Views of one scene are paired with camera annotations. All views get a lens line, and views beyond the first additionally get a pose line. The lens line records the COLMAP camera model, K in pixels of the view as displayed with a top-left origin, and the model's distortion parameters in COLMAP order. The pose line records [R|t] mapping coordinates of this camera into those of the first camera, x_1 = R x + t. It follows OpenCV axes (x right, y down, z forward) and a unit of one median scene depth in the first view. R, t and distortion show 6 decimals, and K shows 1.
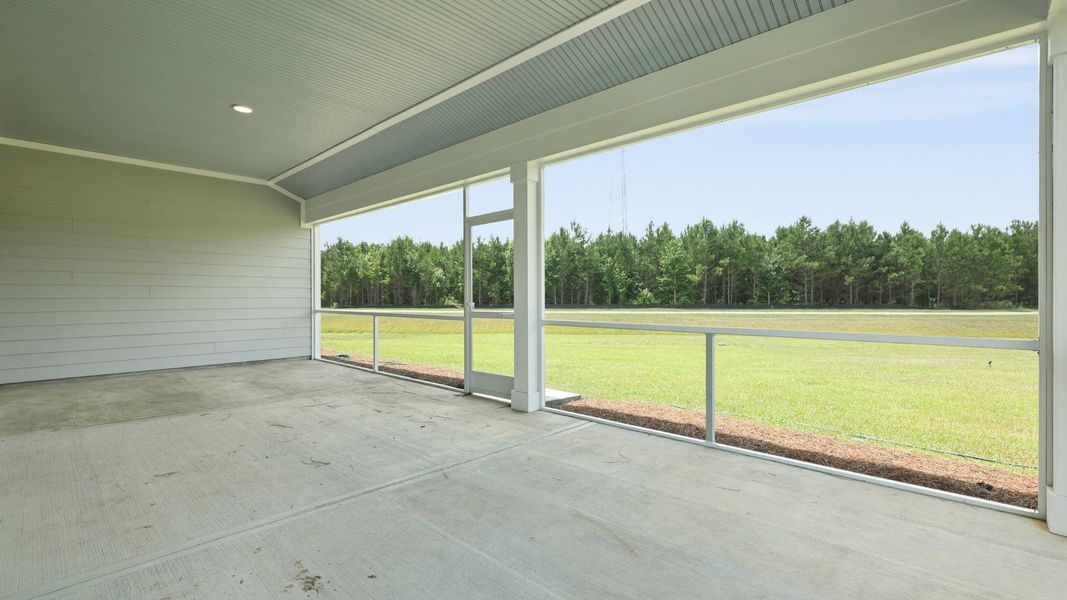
lens RADIAL K [[470.5, 0, 527.9], [0, 470.5, 300.3], [0, 0, 1]] dist [-0.004913, -0.000310]
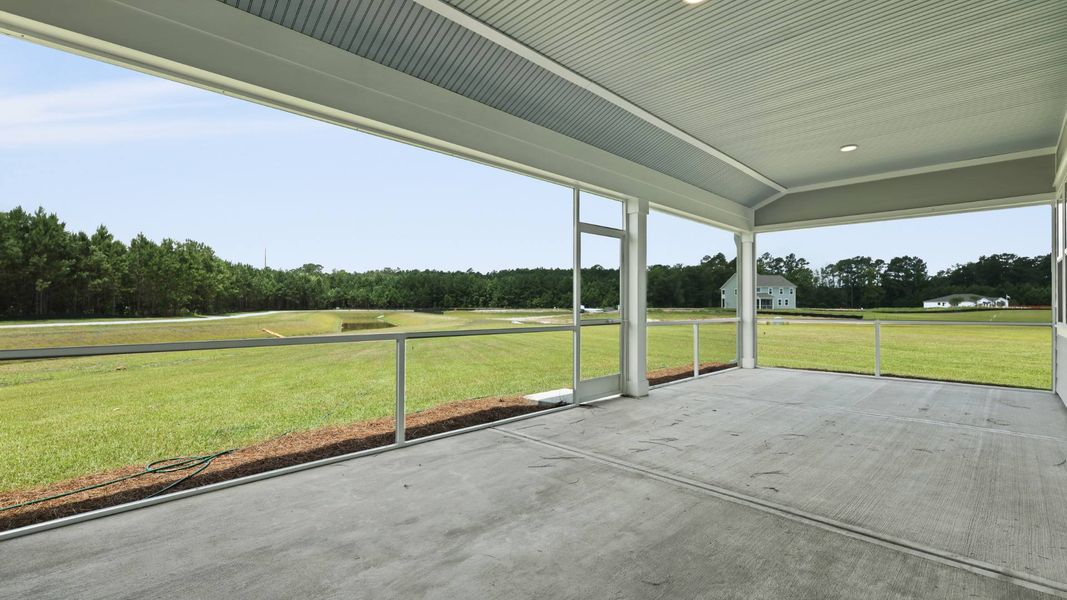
lens RADIAL K [[470.5, 0, 539.5], [0, 470.5, 295.1], [0, 0, 1]] dist [-0.004913, -0.000310]
pose [[0.024271, 0.021456, 0.999475, -0.113518], [0.007760, 0.999735, -0.021650, -0.000801], [-0.999675, 0.008282, 0.024098, 0.110870]]
